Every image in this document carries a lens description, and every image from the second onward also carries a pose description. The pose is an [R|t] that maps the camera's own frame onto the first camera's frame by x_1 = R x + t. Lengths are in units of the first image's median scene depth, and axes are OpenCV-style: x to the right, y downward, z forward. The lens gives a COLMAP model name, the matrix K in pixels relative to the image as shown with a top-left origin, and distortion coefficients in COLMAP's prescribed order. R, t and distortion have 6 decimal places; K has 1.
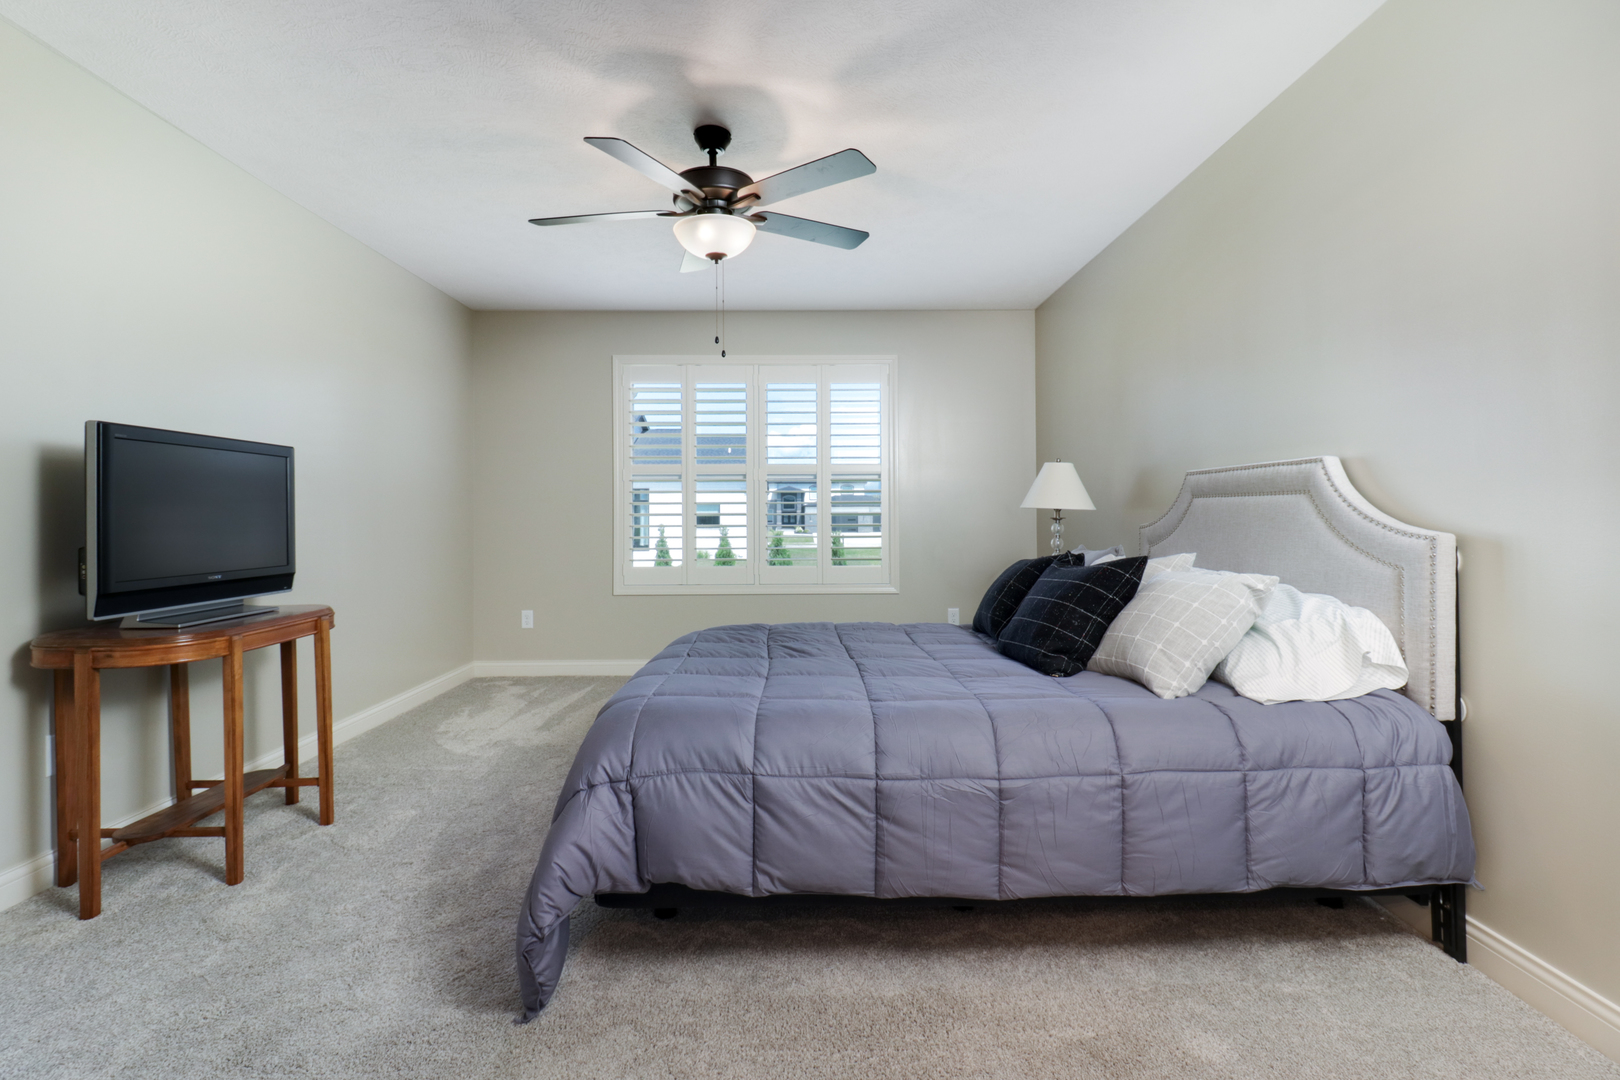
lens RADIAL K [[753.8, 0, 811.4], [0, 753.8, 511.6], [0, 0, 1]] dist [0.013657, -0.000609]
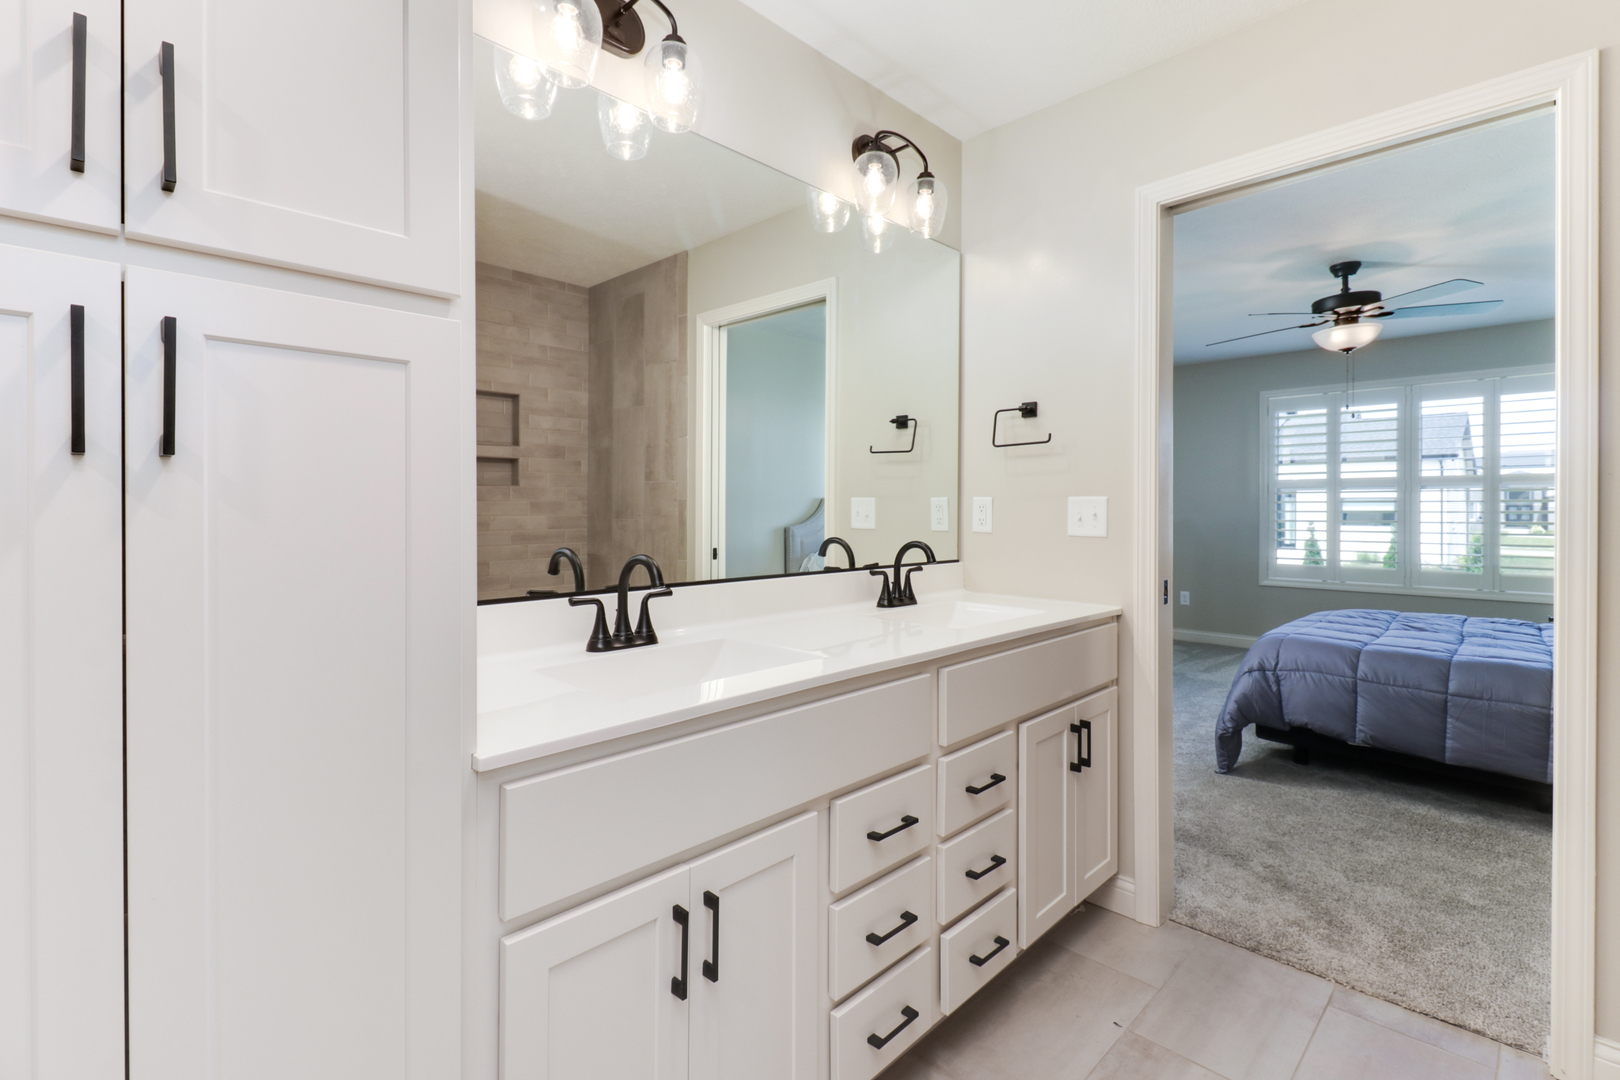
lens RADIAL K [[739.6, 0, 805.4], [0, 739.6, 512.7], [0, 0, 1]] dist [0.003272, -0.000040]
pose [[0.697895, 0.009327, -0.716139, 0.168907], [-0.001151, 0.999929, 0.011902, -0.042086], [0.716199, -0.007482, 0.697856, -0.731607]]
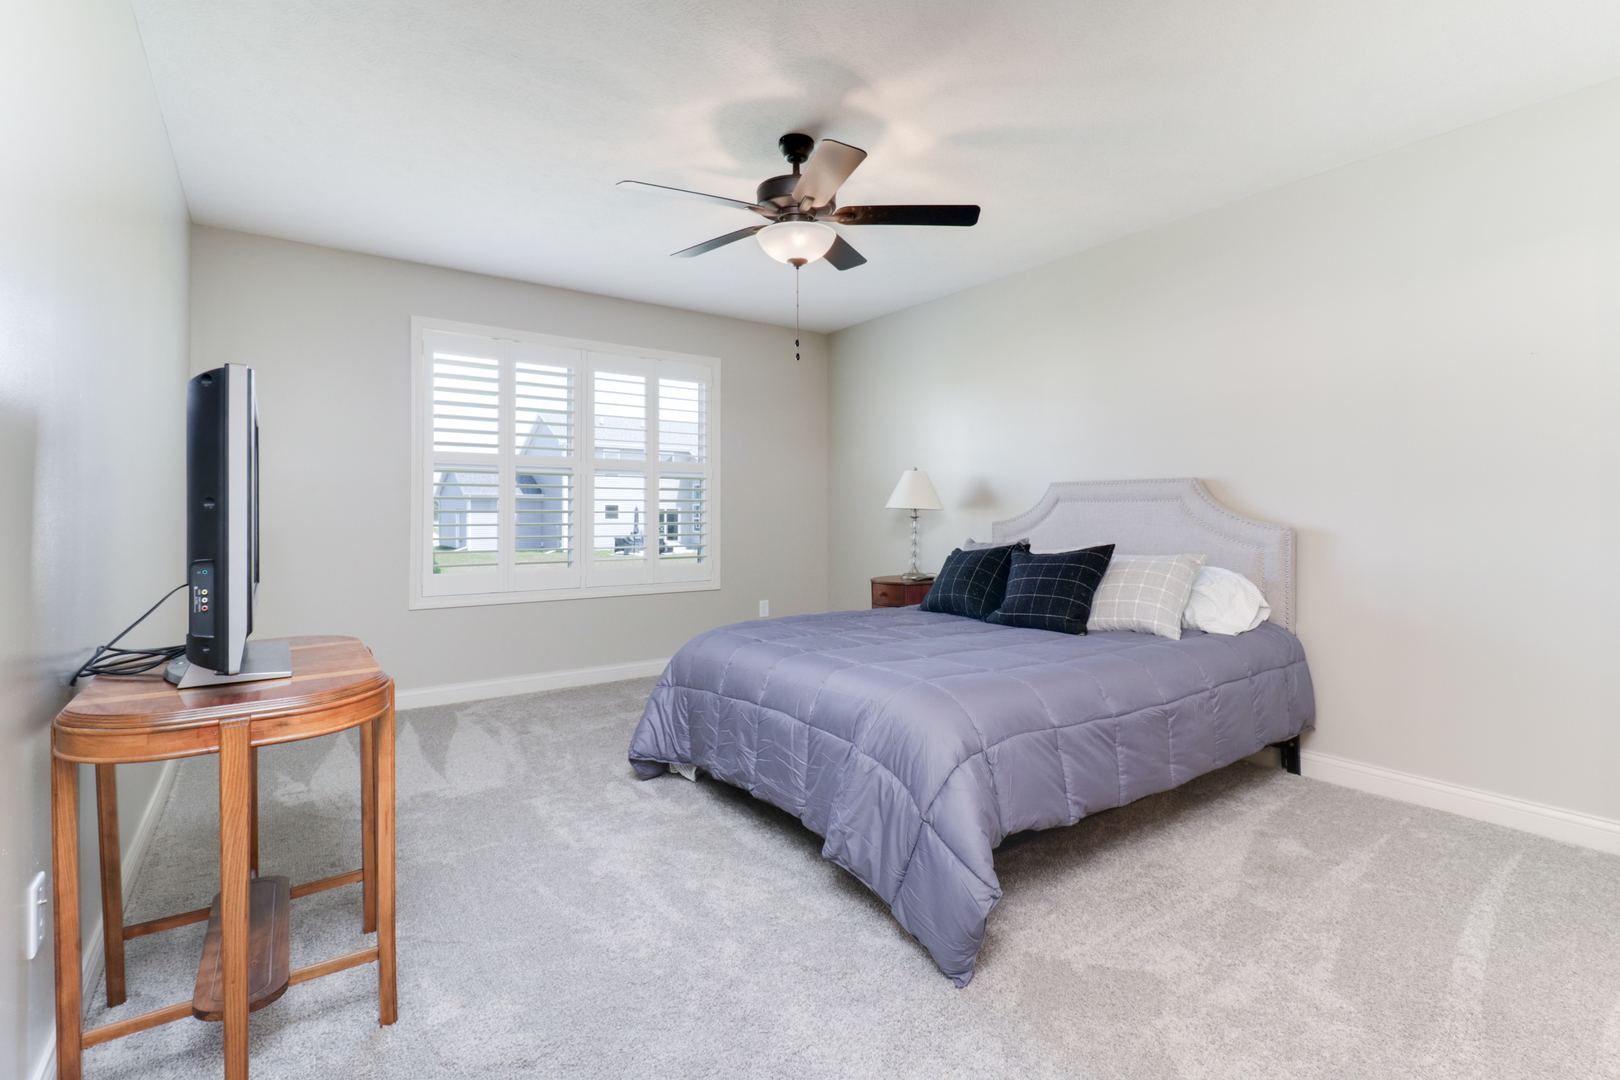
lens RADIAL K [[753.8, 0, 811.4], [0, 753.8, 511.6], [0, 0, 1]] dist [0.013657, -0.000609]
pose [[0.829771, 0.006686, 0.558064, -0.684920], [-0.010003, 0.999946, 0.002894, -0.001216], [-0.558015, -0.007984, 0.829793, 0.130952]]
